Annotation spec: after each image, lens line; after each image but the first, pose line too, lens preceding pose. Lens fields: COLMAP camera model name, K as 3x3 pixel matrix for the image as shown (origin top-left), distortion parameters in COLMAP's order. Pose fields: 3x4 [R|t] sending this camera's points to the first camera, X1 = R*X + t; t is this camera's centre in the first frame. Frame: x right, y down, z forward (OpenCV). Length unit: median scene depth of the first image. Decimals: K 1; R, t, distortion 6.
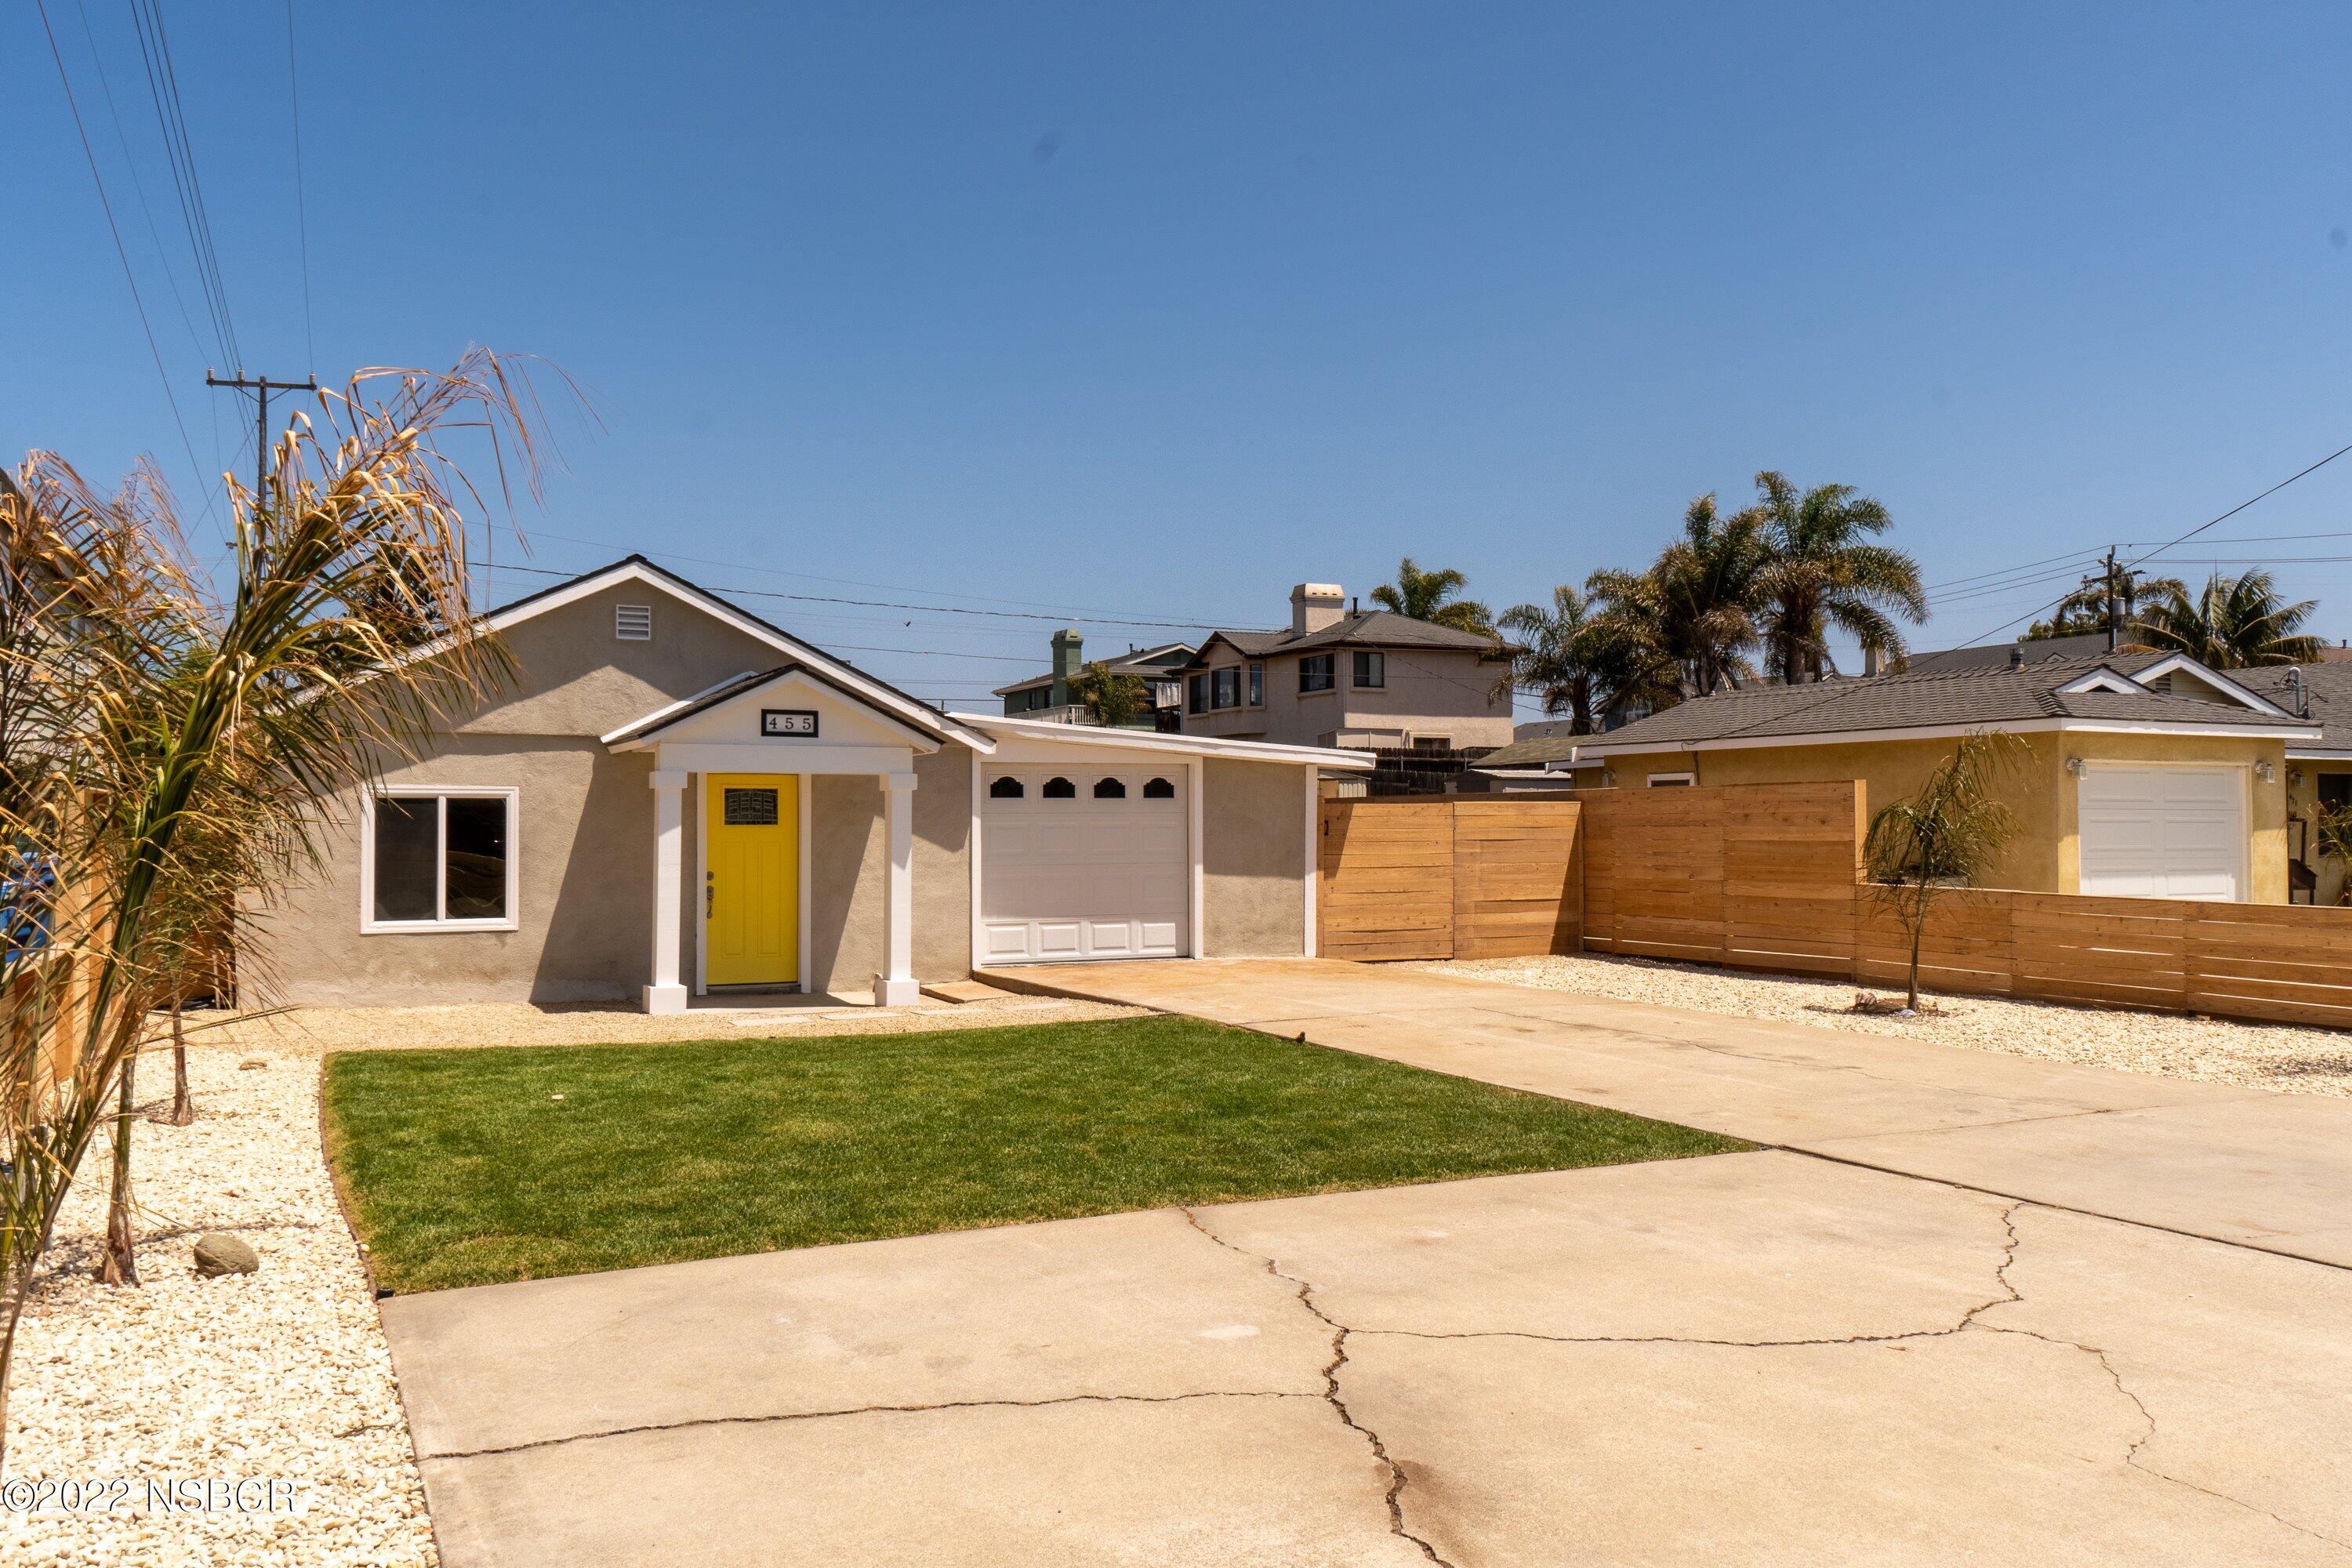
lens RADIAL K [[1846.6, 0, 1181.7], [0, 1846.6, 786.2], [0, 0, 1]] dist [0.000793, 0.003200]
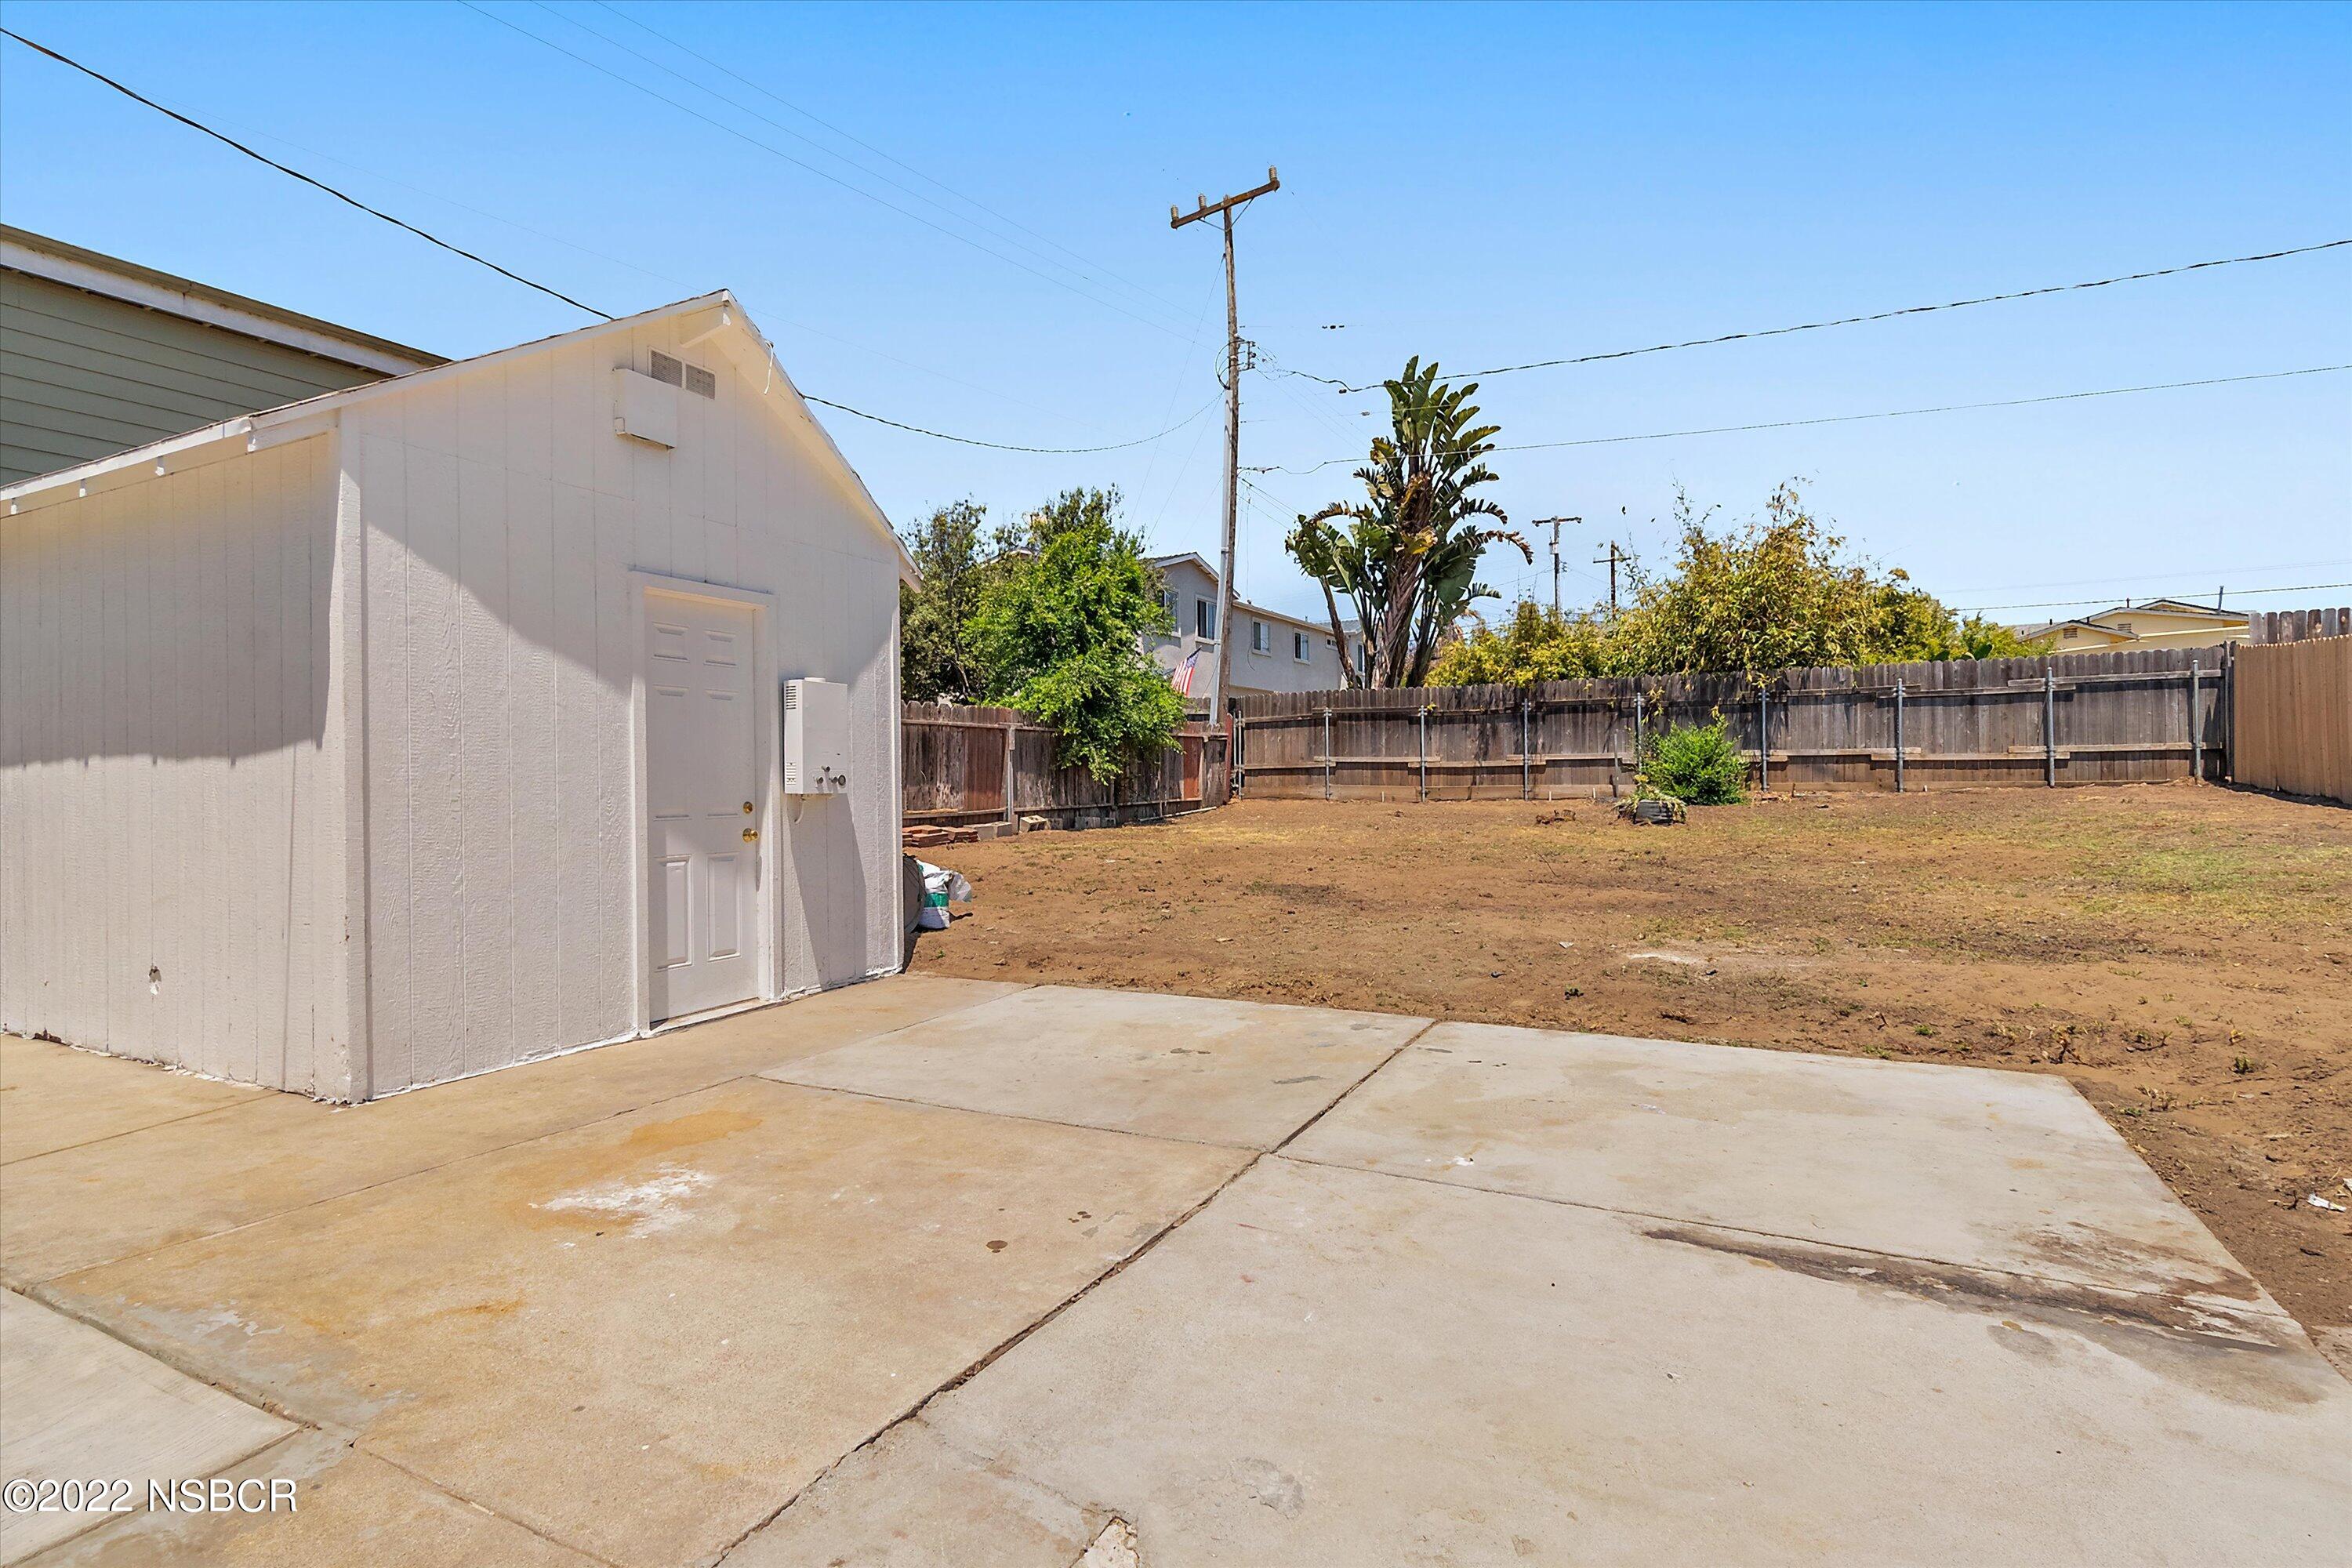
lens RADIAL K [[1141.3, 0, 1192.1], [0, 1141.3, 770.5], [0, 0, 1]] dist [0.009799, -0.000545]
pose [[0.607471, -0.021757, -0.794044, -0.264672], [0.041103, 0.999147, 0.004068, 0.040086], [0.793277, -0.035109, 0.607847, 1.432286]]
